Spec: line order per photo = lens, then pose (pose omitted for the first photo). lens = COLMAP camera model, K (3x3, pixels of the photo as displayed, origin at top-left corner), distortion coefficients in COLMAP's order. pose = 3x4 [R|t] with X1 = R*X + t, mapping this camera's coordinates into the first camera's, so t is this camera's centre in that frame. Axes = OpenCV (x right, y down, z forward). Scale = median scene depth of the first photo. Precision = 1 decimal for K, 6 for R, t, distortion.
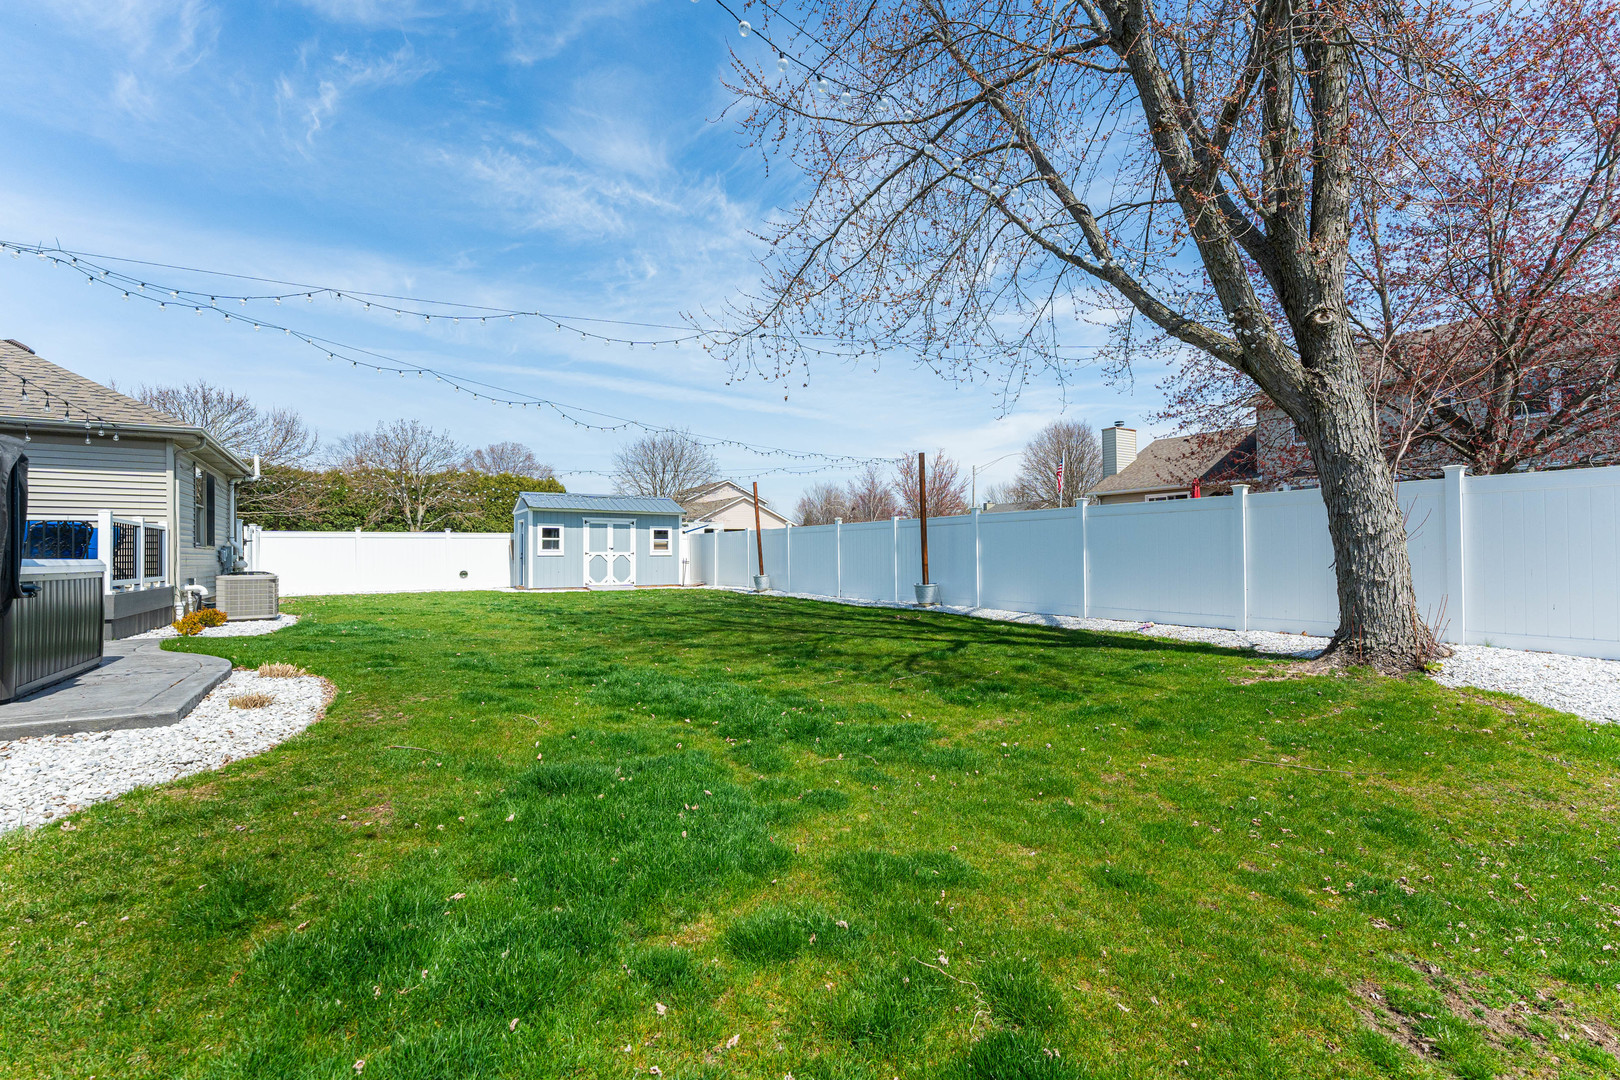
lens RADIAL K [[685.7, 0, 768.4], [0, 685.7, 536.7], [0, 0, 1]] dist [0.002144, 0.000134]
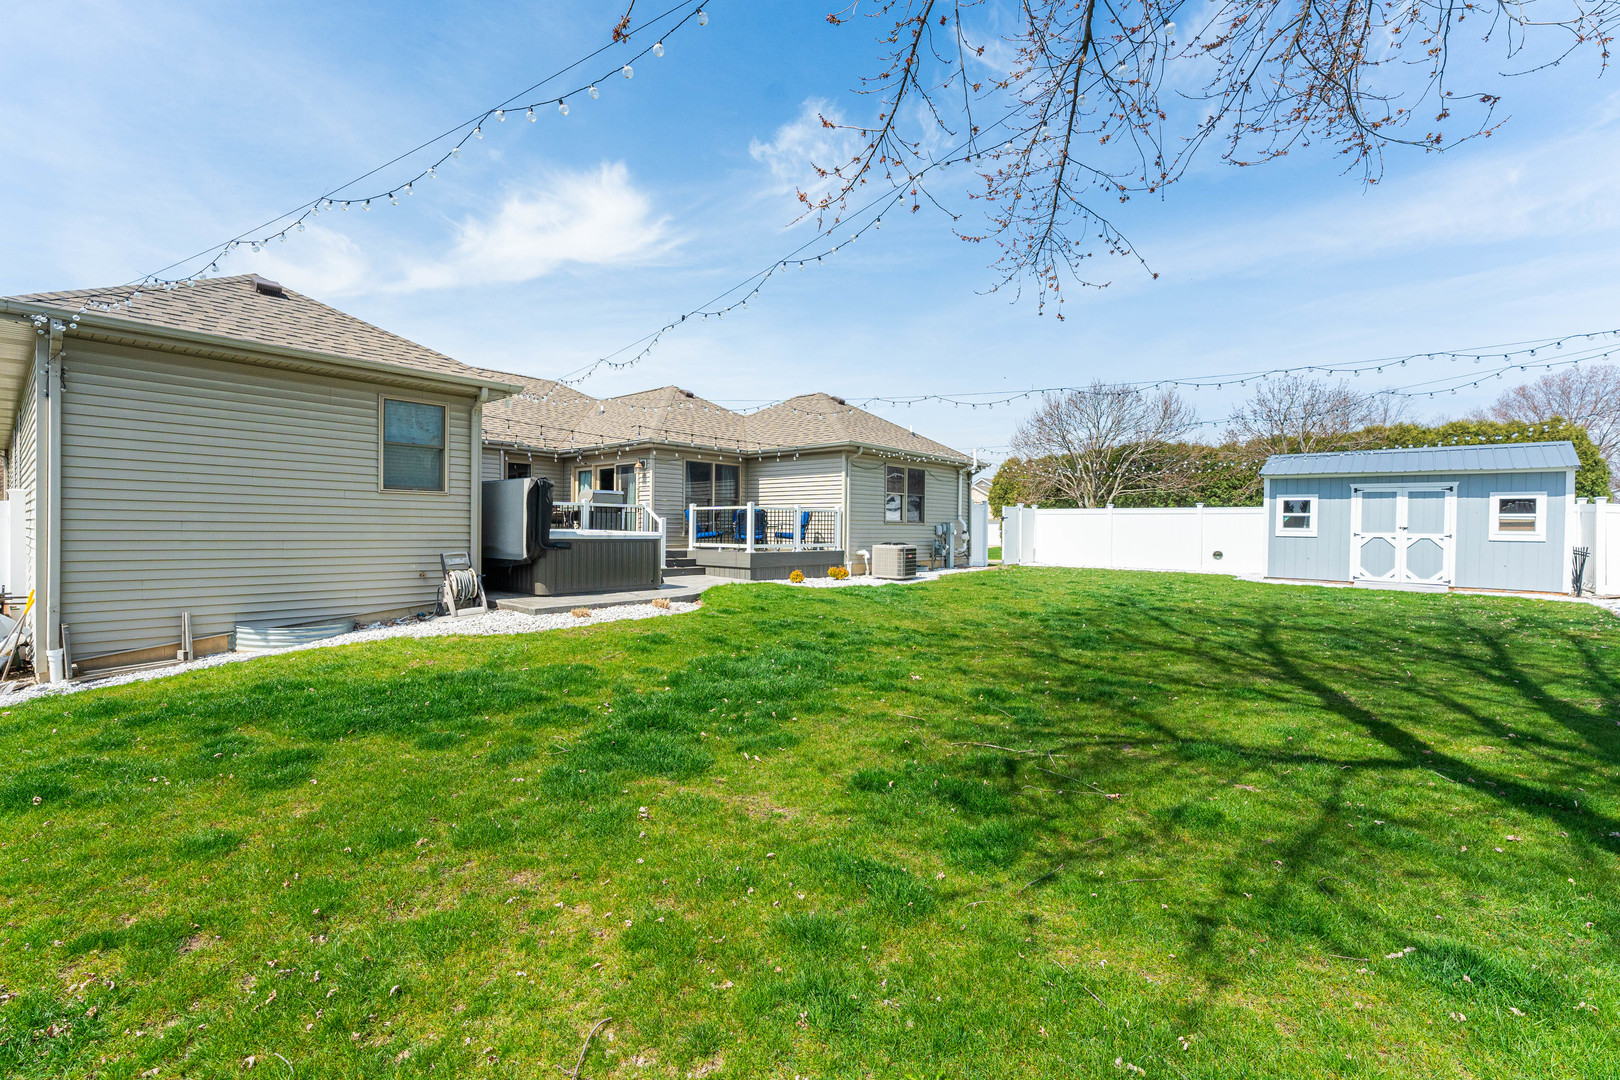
lens RADIAL K [[685.7, 0, 768.4], [0, 685.7, 536.7], [0, 0, 1]] dist [0.002144, 0.000134]
pose [[0.287198, 0.027067, -0.957489, 0.242174], [0.011333, 0.999435, 0.031652, -0.002948], [0.957804, -0.019942, 0.286729, 0.206484]]
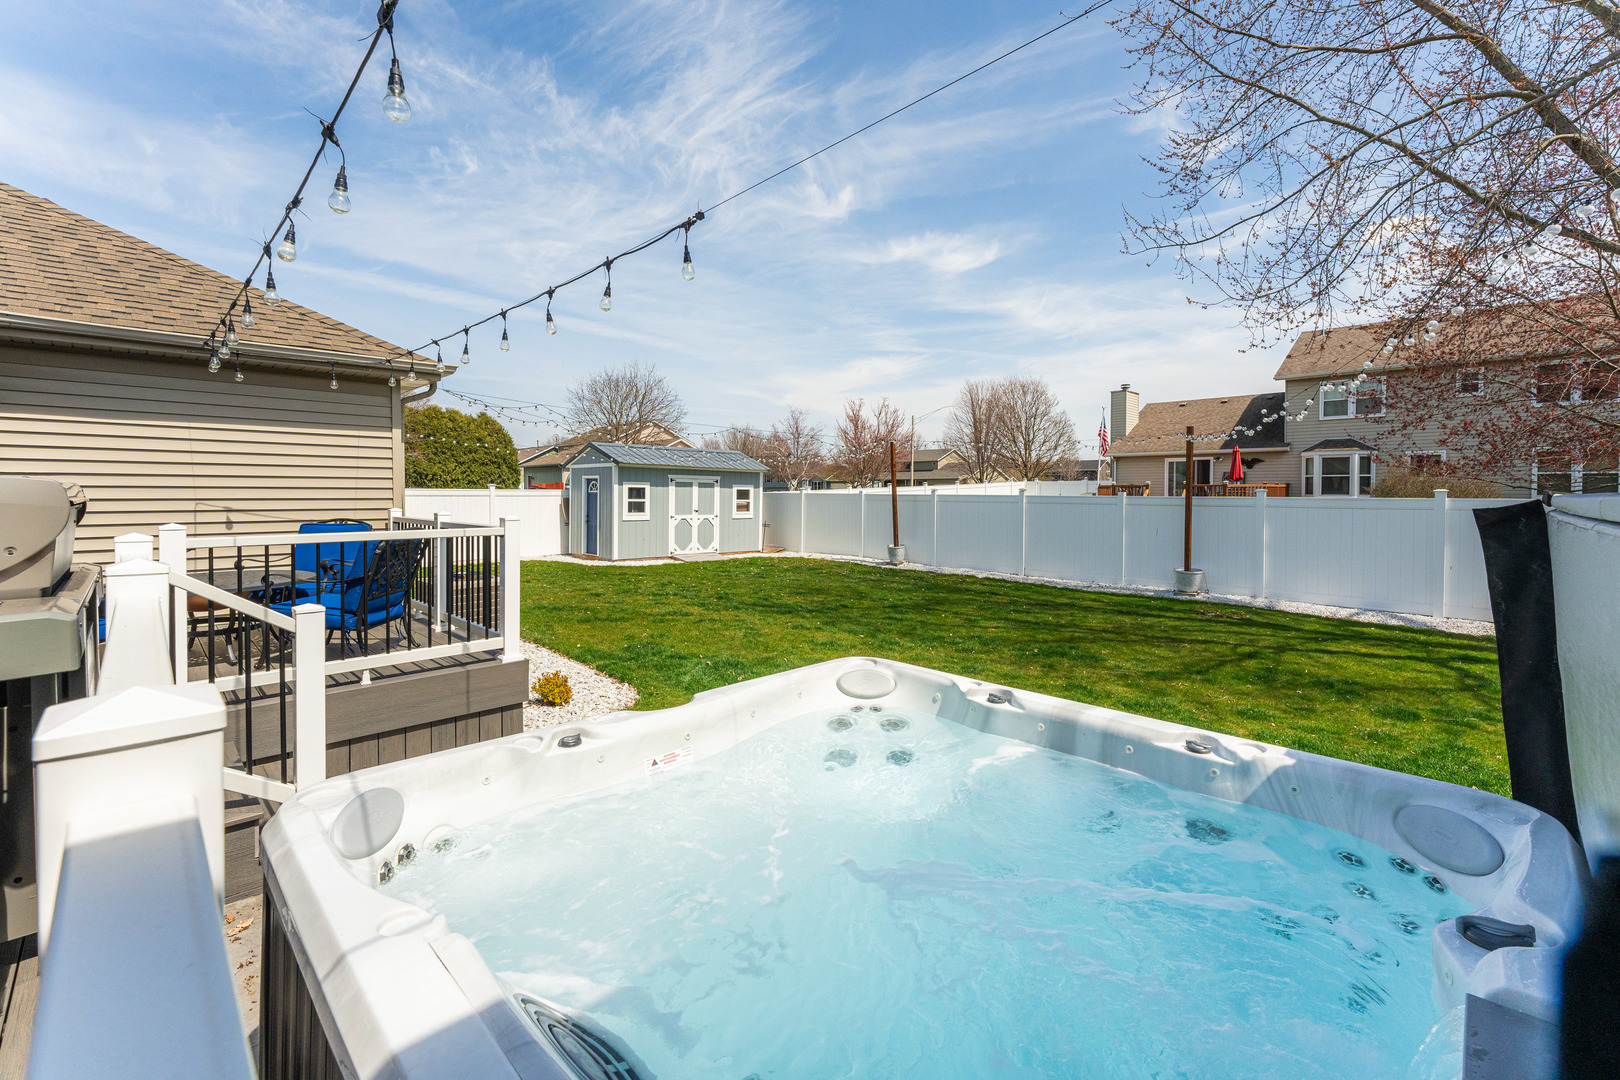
lens RADIAL K [[691.6, 0, 729.7], [0, 691.6, 548.0], [0, 0, 1]] dist [0.024007, 0.000160]
pose [[0.982649, -0.000474, 0.185472, -0.351818], [-0.019785, 0.994023, 0.107365, -0.031096], [-0.184414, -0.109172, 0.976767, 0.137111]]
